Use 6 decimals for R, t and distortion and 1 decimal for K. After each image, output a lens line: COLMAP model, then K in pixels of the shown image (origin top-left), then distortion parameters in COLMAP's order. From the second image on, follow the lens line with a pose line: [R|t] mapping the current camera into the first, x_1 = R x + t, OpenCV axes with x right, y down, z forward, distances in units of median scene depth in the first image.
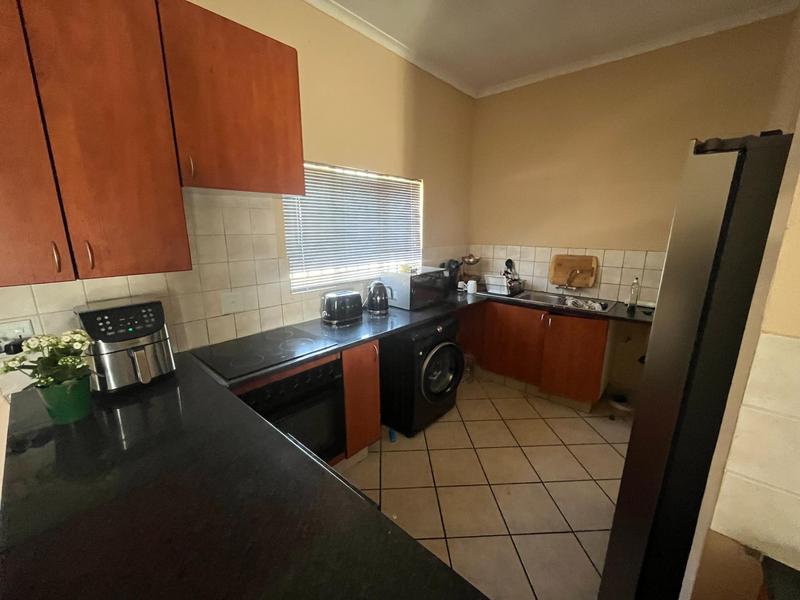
lens RADIAL K [[321.8, 0, 399.8], [0, 321.8, 301.8], [0, 0, 1]] dist [-0.009297, 0.000357]
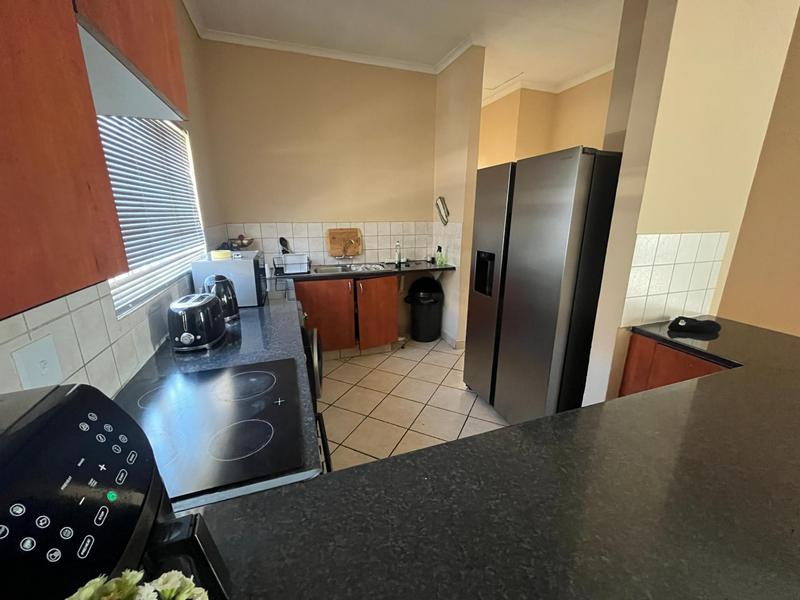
lens RADIAL K [[321.8, 0, 401.5], [0, 321.8, 298.3], [0, 0, 1]] dist [-0.009297, 0.000357]
pose [[0.483431, -0.225742, 0.845775, -0.392361], [0.197771, 0.969362, 0.145686, -0.031369], [-0.852749, 0.096841, 0.513265, 0.265723]]
